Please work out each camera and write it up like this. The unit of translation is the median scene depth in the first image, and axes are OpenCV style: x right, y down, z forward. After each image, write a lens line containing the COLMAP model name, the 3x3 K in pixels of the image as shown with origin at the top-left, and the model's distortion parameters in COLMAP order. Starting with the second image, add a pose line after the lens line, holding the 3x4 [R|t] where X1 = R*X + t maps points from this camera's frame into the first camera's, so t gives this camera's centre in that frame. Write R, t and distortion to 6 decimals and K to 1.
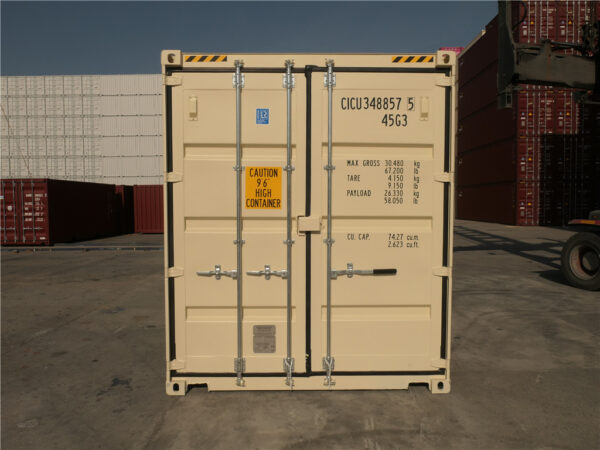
lens RADIAL K [[463.4, 0, 300.0], [0, 463.4, 225.0], [0, 0, 1]] dist [-0.033744, 0.007358]
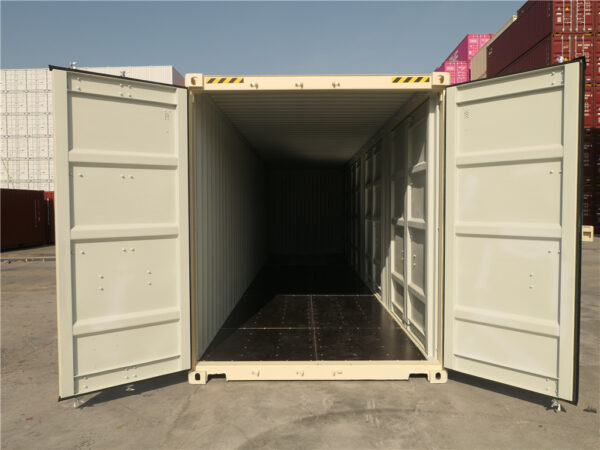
lens RADIAL K [[528.1, 0, 301.7], [0, 528.1, 227.0], [0, 0, 1]] dist [-0.025650, 0.006095]
pose [[0.999857, -0.002560, -0.016722, 0.002363], [0.002322, 0.999896, -0.014245, 0.012060], [0.016756, 0.014204, 0.999759, -0.263420]]
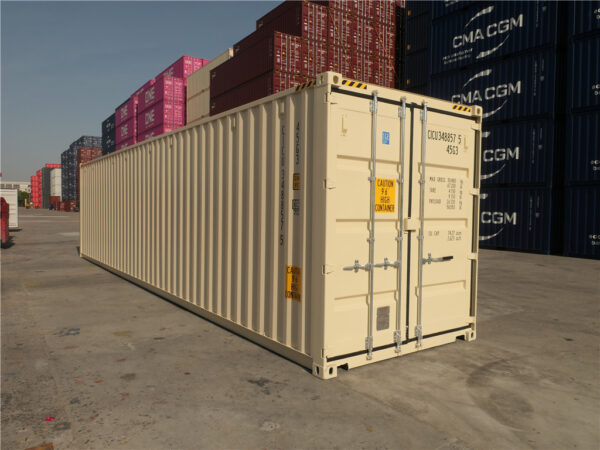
lens RADIAL K [[463.4, 0, 300.0], [0, 463.4, 225.0], [0, 0, 1]] dist [-0.033744, 0.007358]
pose [[0.822113, -0.010598, 0.569226, -0.972073], [0.015145, 0.999880, -0.003258, -0.001007], [-0.569123, 0.011299, 0.822175, 0.112659]]
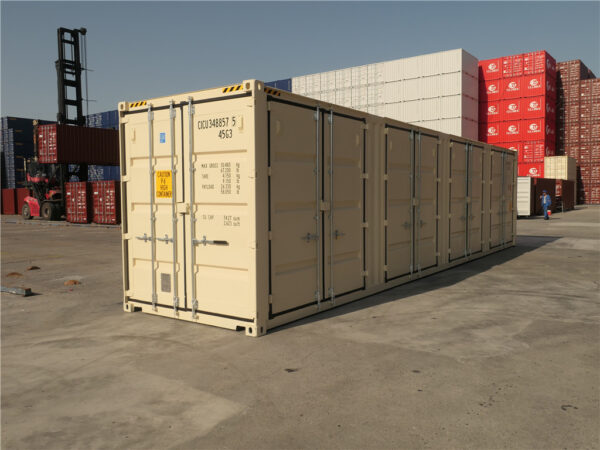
lens RADIAL K [[528.1, 0, 301.7], [0, 528.1, 227.0], [0, 0, 1]] dist [-0.025650, 0.006095]
pose [[0.810816, 0.032574, -0.584394, 1.322715], [-0.023043, 0.999453, 0.023739, 0.009990], [0.584847, -0.005781, 0.811123, -0.154739]]
